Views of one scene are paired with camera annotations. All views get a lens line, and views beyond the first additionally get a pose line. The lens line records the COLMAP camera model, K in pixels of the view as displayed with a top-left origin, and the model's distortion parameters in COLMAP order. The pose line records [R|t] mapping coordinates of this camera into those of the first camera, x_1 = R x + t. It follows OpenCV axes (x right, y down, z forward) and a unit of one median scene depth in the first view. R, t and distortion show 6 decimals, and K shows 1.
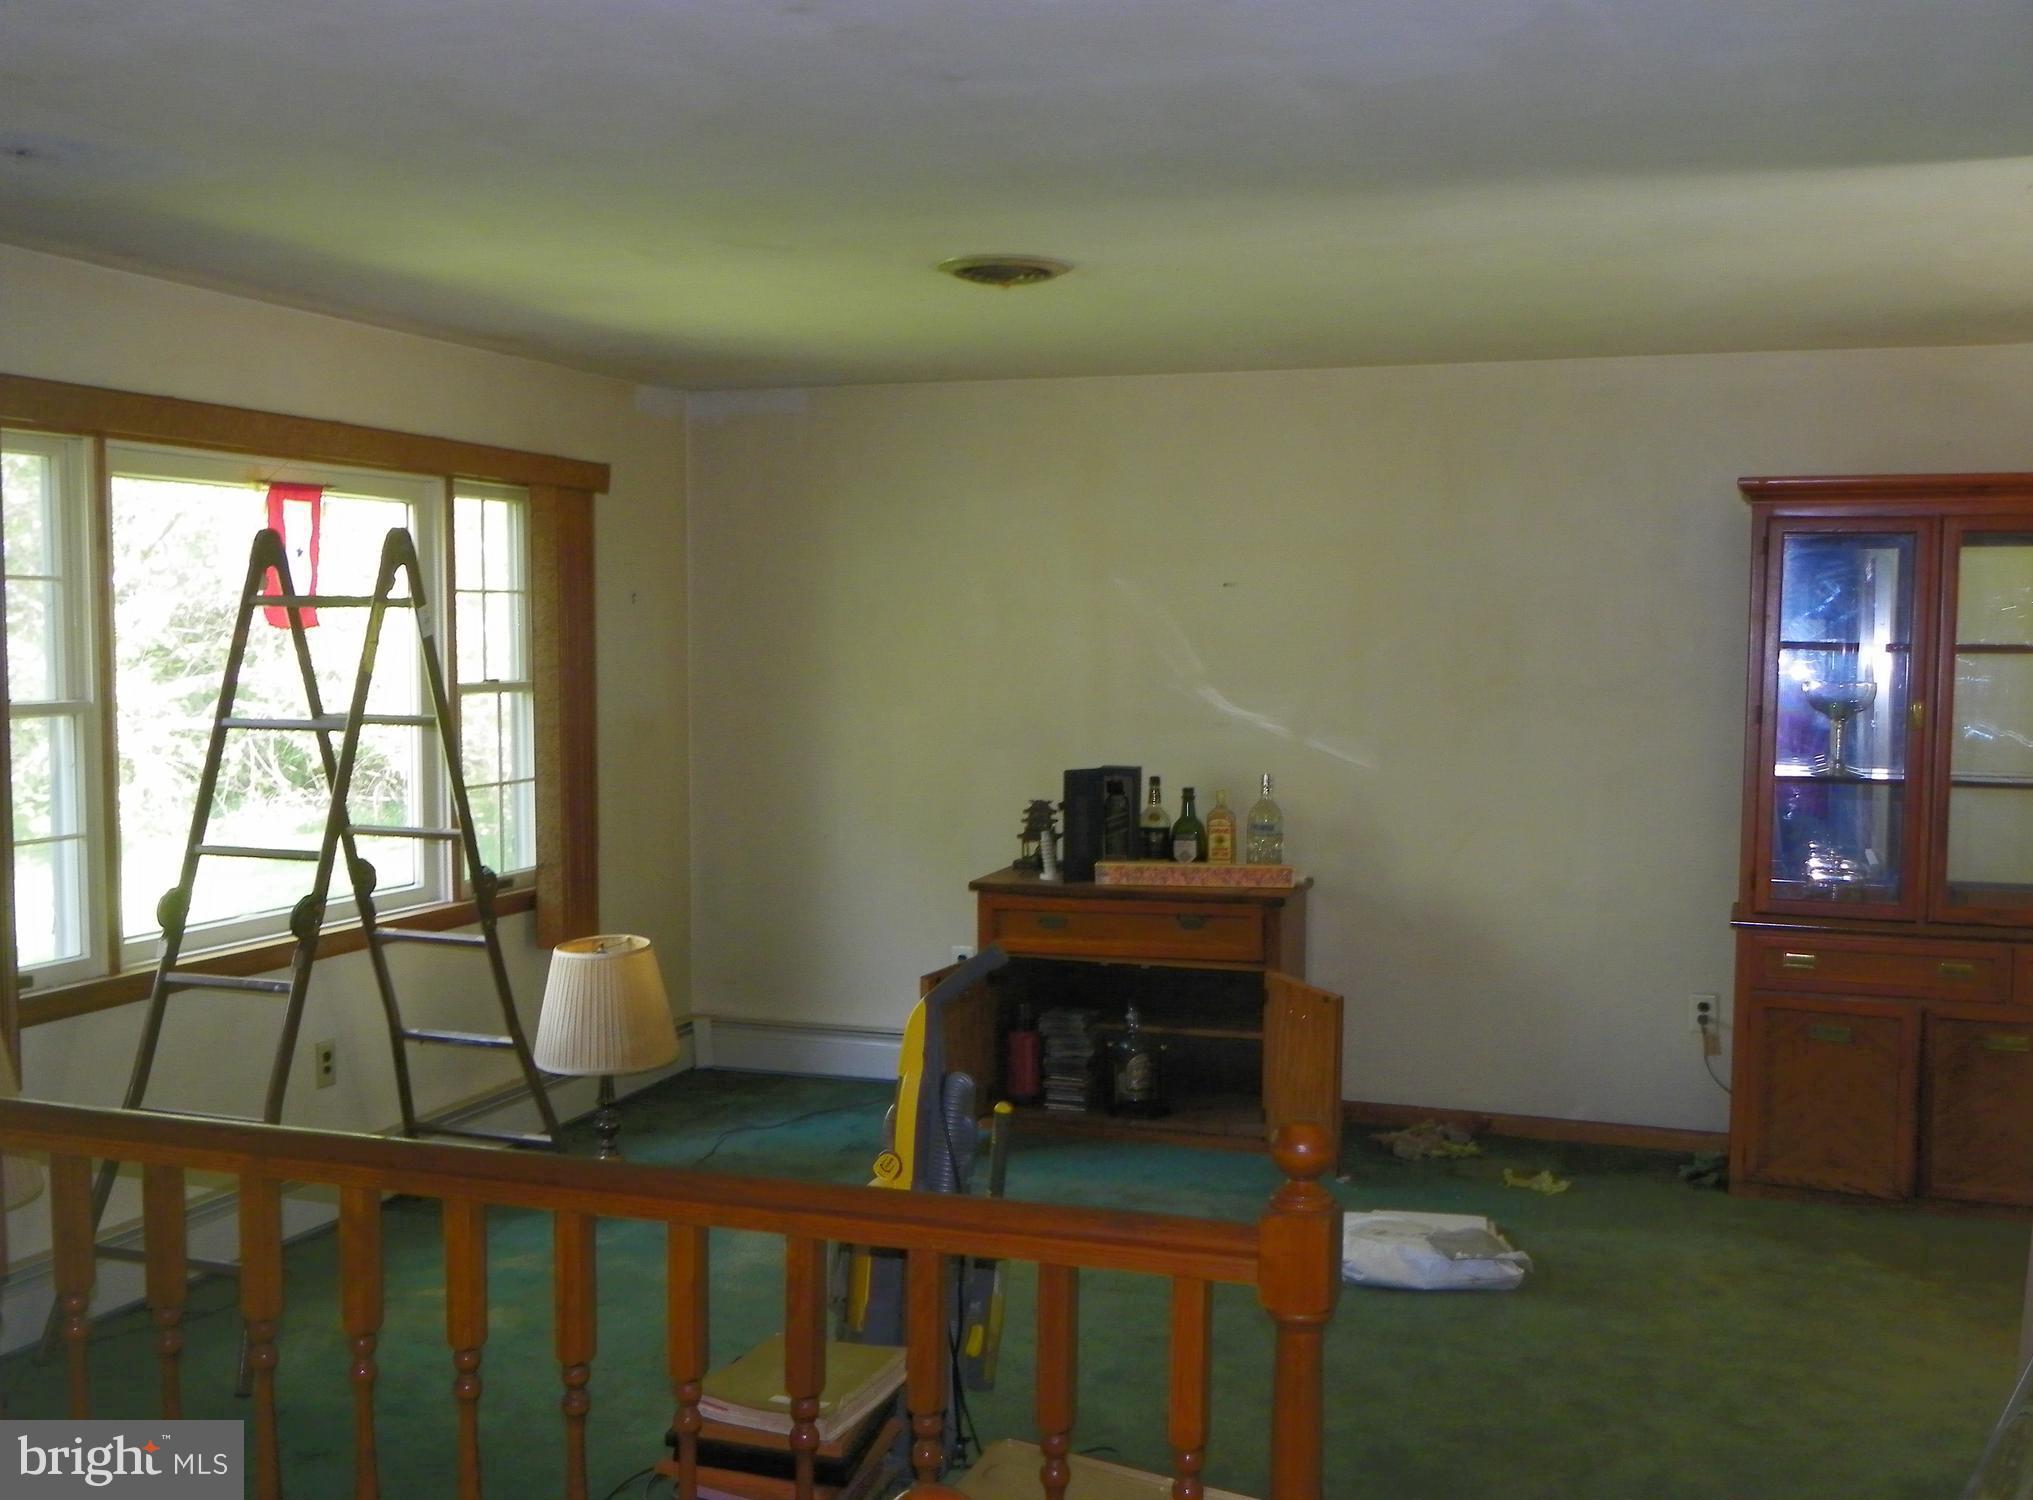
lens RADIAL K [[2045.2, 0, 1023.0], [0, 2045.2, 761.6], [0, 0, 1]] dist [-0.018332, 0.000000]
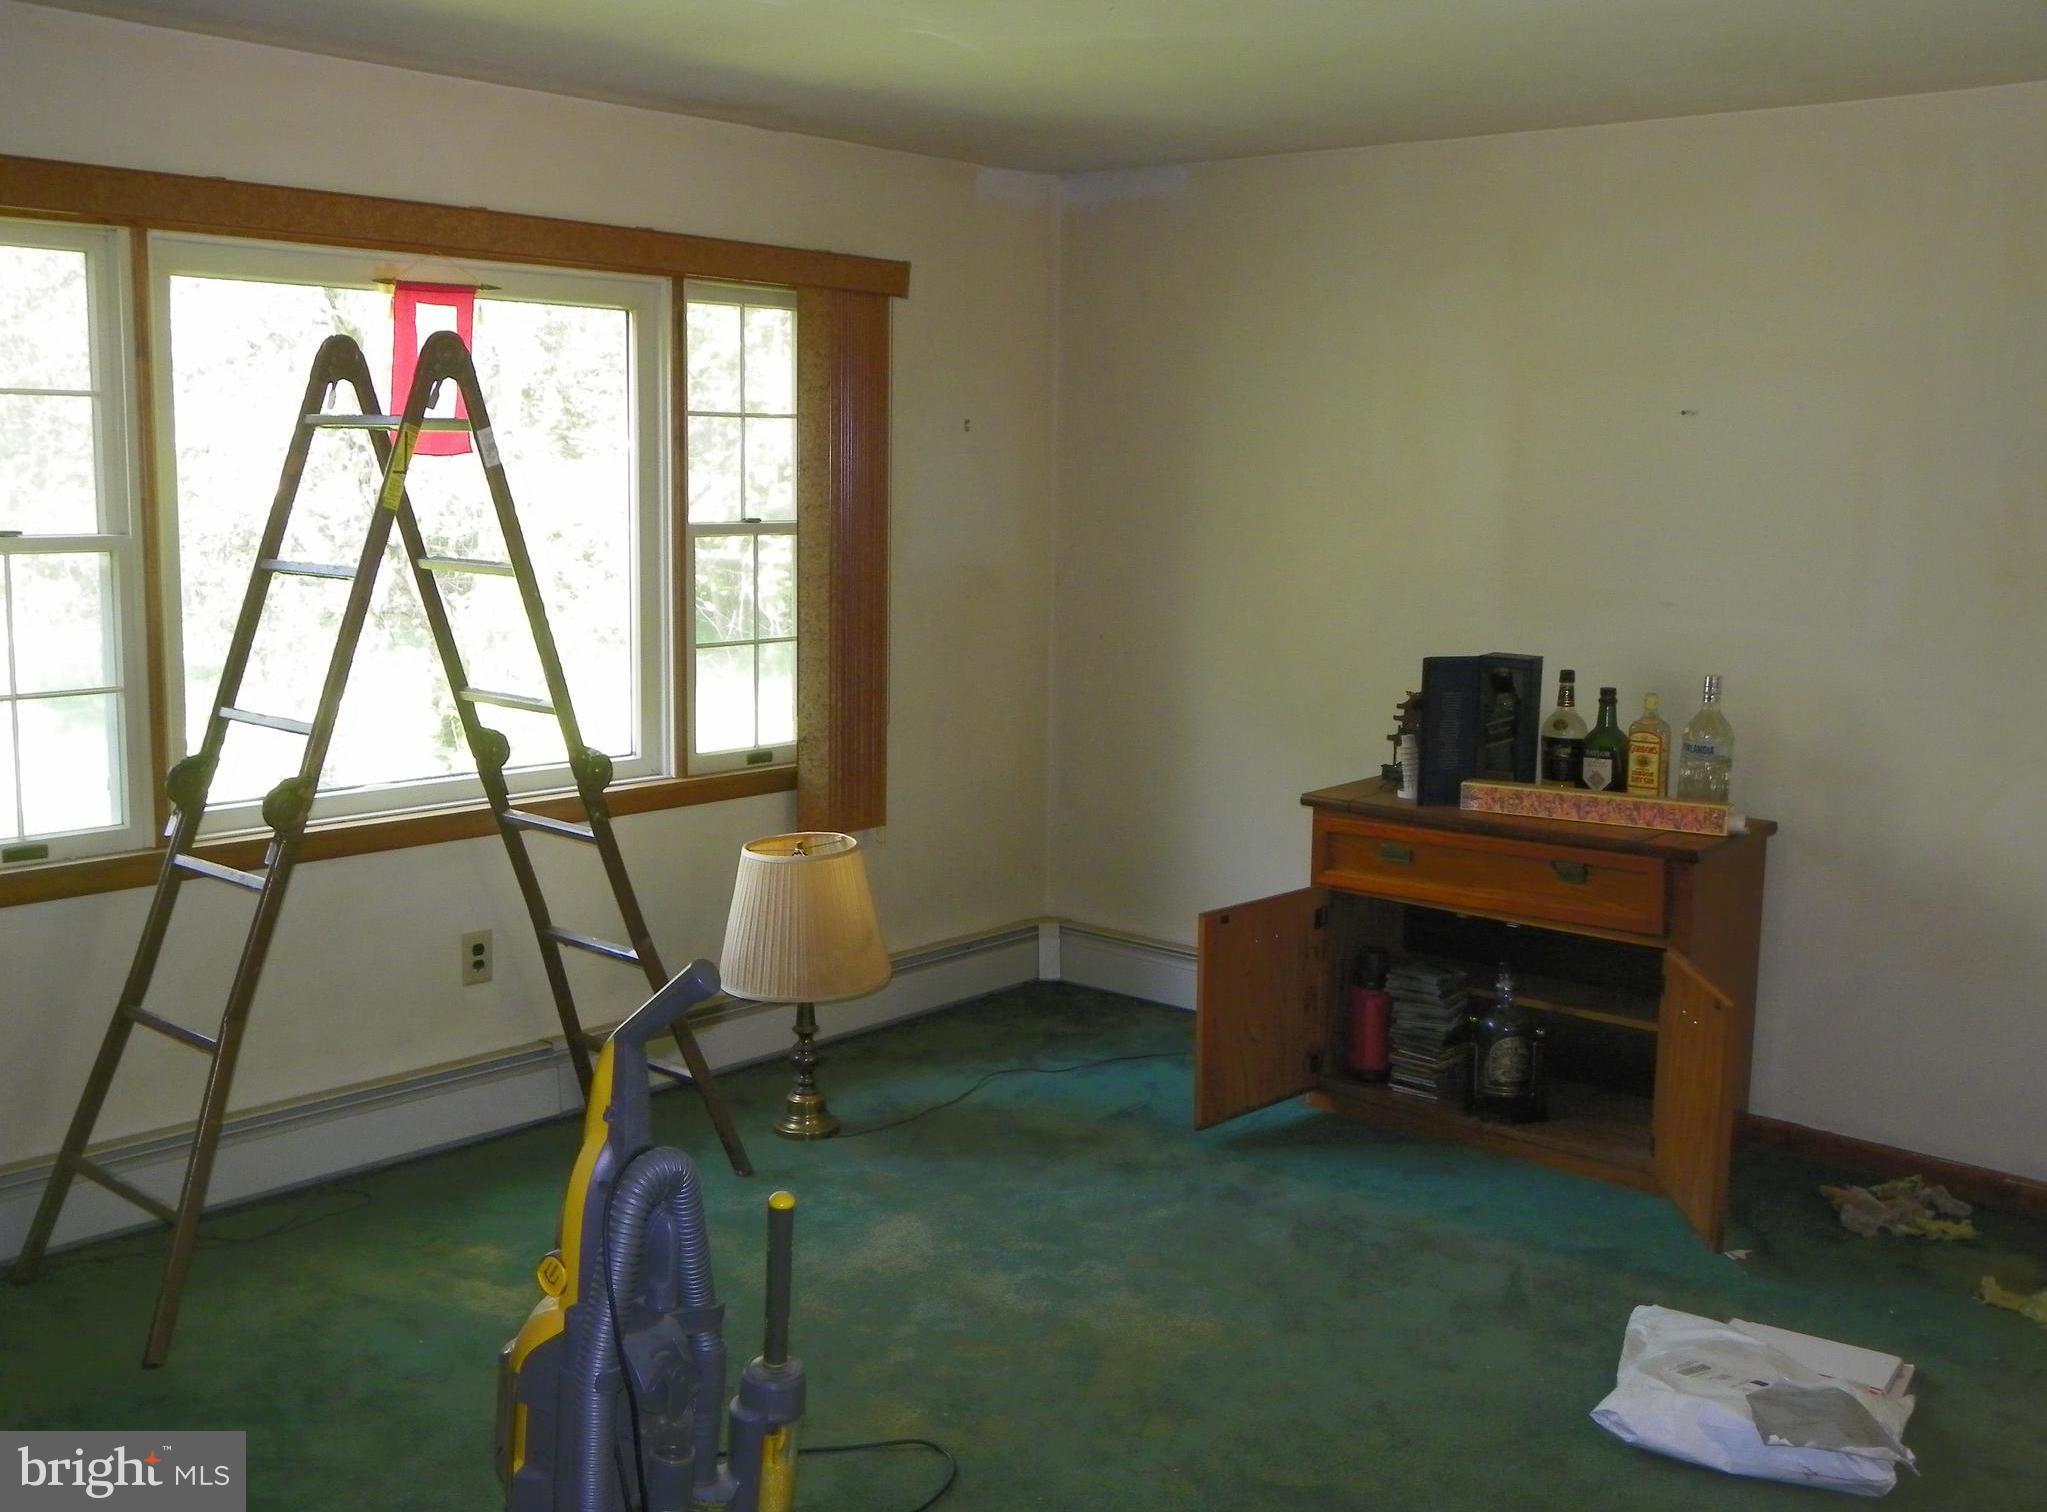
lens RADIAL K [[2059.3, 0, 1018.4], [0, 2059.3, 741.3], [0, 0, 1]] dist [-0.018332, 0.000000]
pose [[0.928798, 0.063978, -0.365022, 0.163896], [-0.038640, 0.996335, 0.076312, -0.017618], [0.368566, -0.056774, 0.927866, 0.238677]]
